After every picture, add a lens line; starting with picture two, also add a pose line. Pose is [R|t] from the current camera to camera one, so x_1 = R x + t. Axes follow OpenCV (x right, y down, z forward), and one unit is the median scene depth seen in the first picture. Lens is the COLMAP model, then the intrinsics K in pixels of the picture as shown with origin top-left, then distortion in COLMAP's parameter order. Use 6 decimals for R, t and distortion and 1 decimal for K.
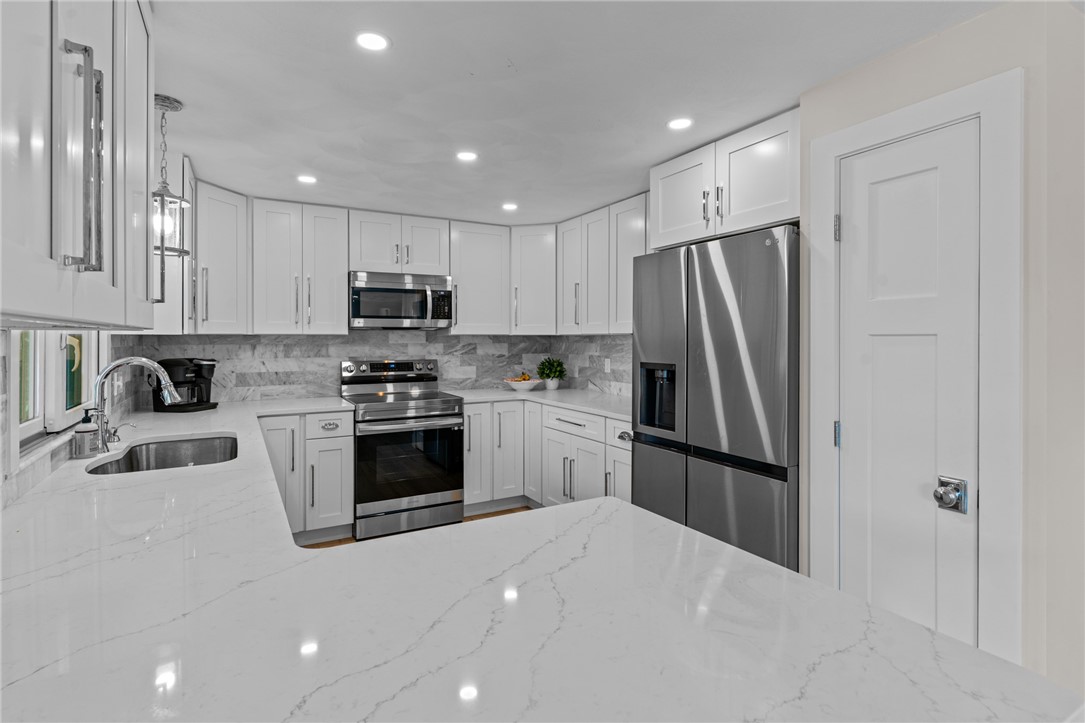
lens RADIAL K [[520.8, 0, 536.7], [0, 520.8, 339.1], [0, 0, 1]] dist [0.001716, 0.001848]
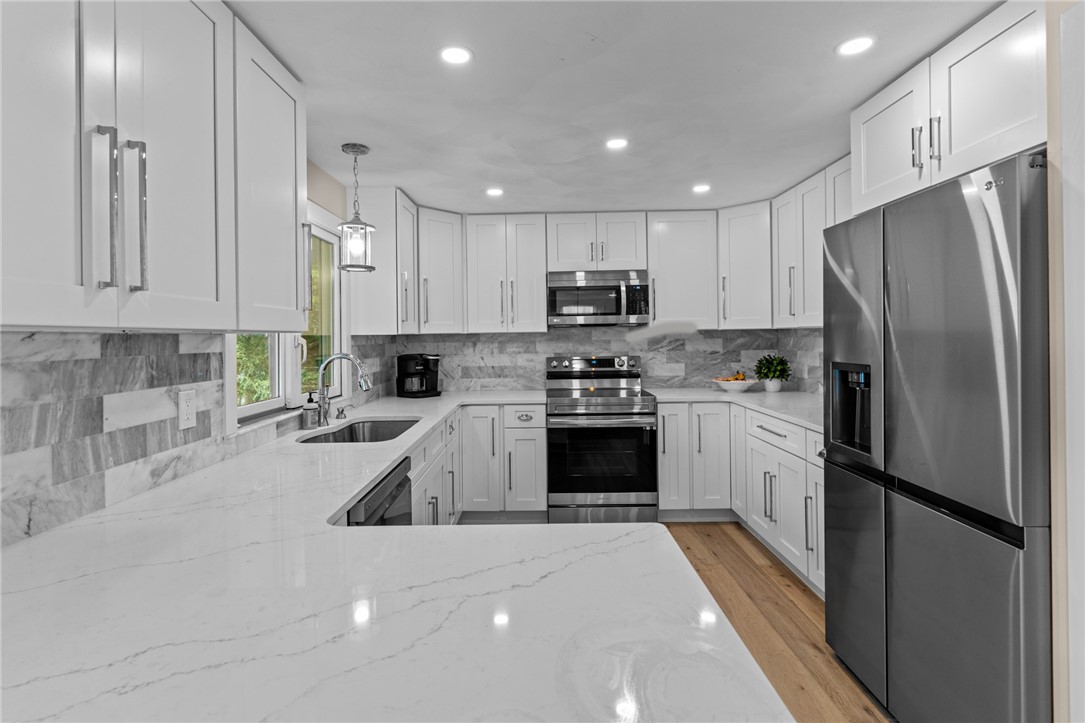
lens RADIAL K [[520.8, 0, 537.9], [0, 520.8, 336.4], [0, 0, 1]] dist [0.001716, 0.001848]
pose [[0.868450, -0.011332, -0.495647, 0.163294], [0.012996, 0.999916, -0.000088, 0.000108], [0.495606, -0.006365, 0.868524, 0.076925]]
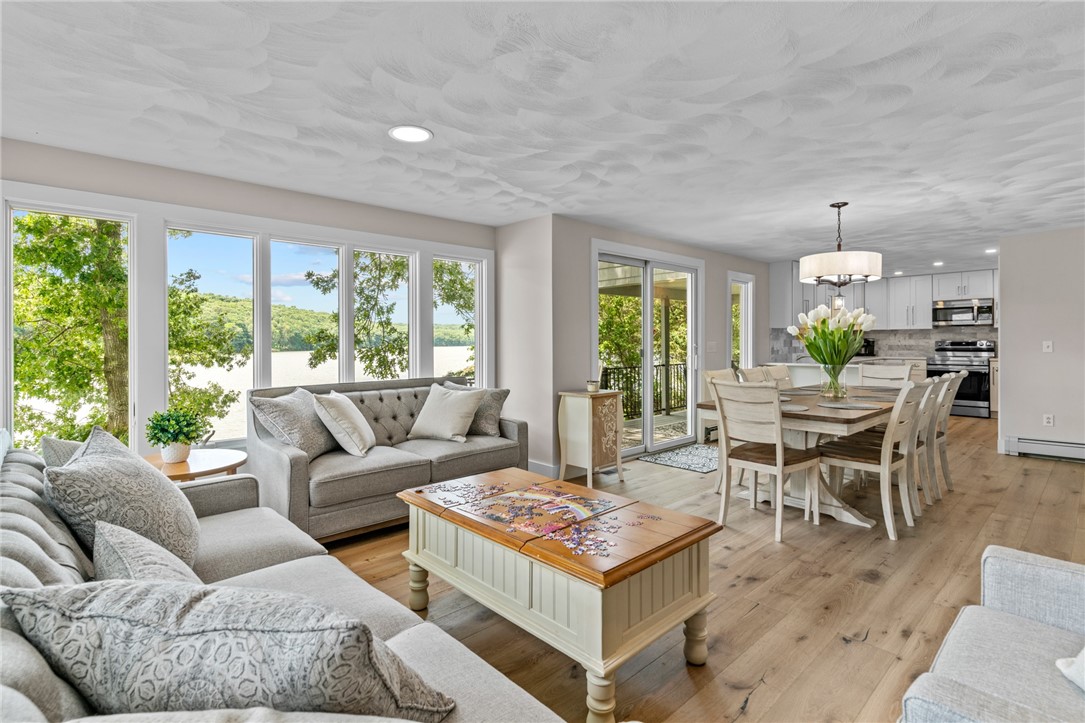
lens RADIAL K [[520.8, 0, 540.0], [0, 520.8, 338.4], [0, 0, 1]] dist [0.001716, 0.001848]
pose [[0.224403, -0.007562, -0.974467, 1.673802], [0.004906, 0.999966, -0.006630, 0.045415], [0.974484, -0.003293, 0.224433, -1.356589]]
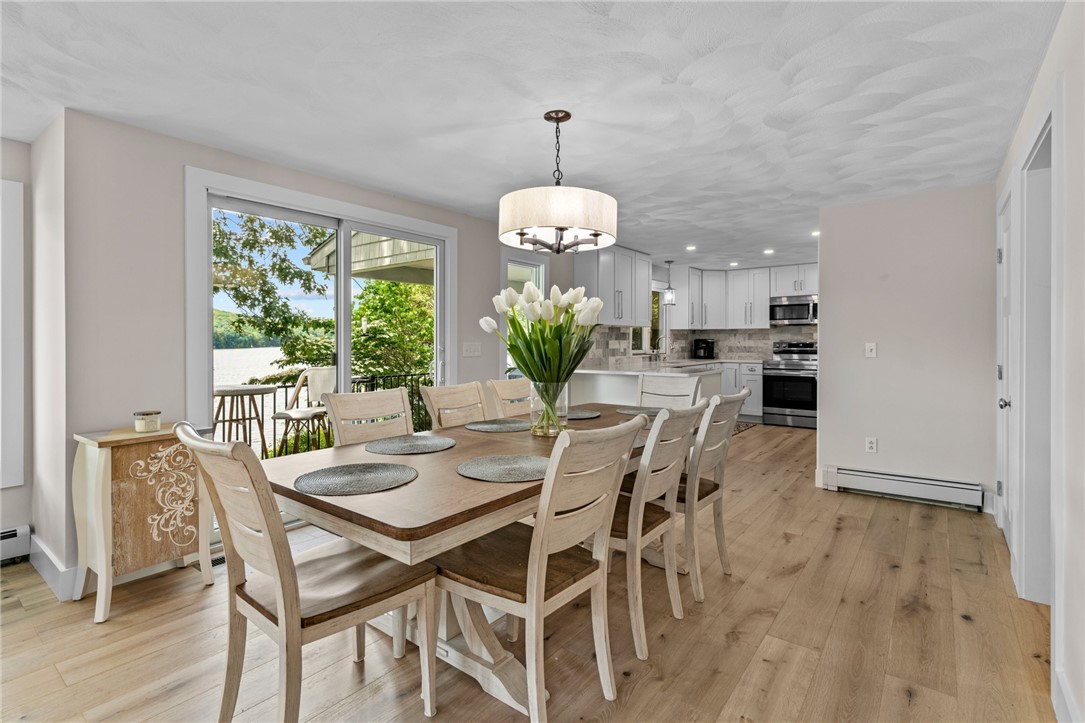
lens RADIAL K [[520.8, 0, 536.0], [0, 520.8, 339.6], [0, 0, 1]] dist [0.001716, 0.001848]
pose [[0.383908, -0.002947, -0.923367, 1.311157], [0.001068, 0.999996, -0.002747, 0.044984], [0.923371, 0.000069, 0.383909, -0.711277]]
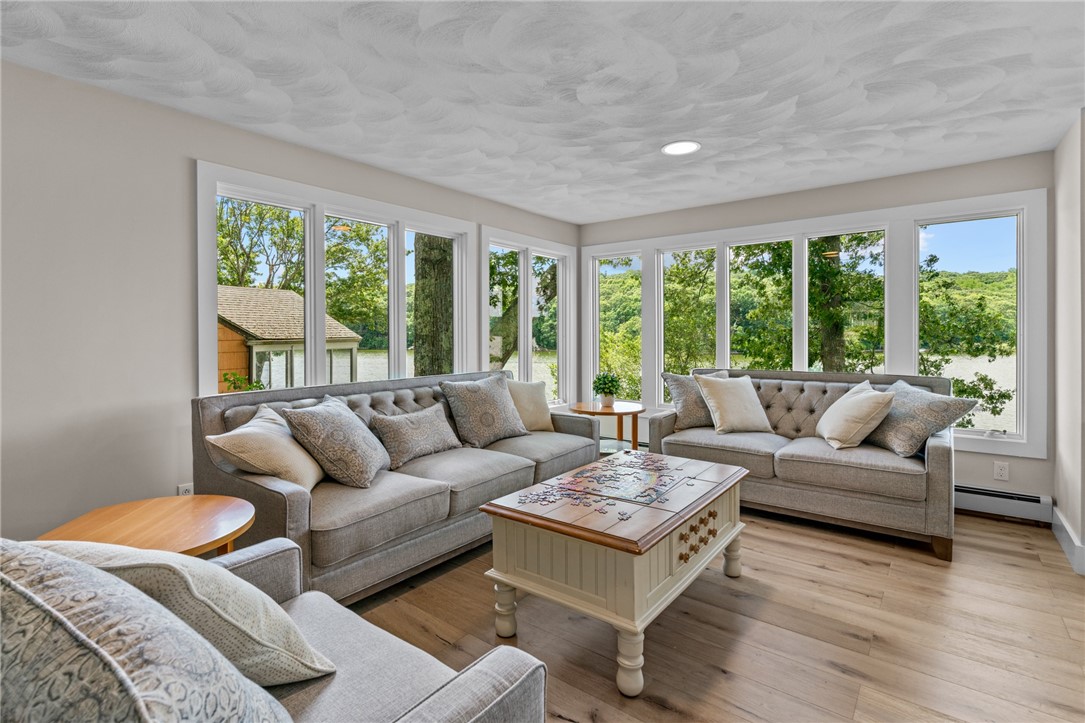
lens RADIAL K [[520.8, 0, 541.0], [0, 520.8, 336.2], [0, 0, 1]] dist [0.001716, 0.001848]
pose [[-0.921945, 0.002844, -0.387310, 1.427545], [0.002549, 0.999996, 0.001274, 0.050355], [0.387312, 0.000187, -0.921949, -0.628414]]
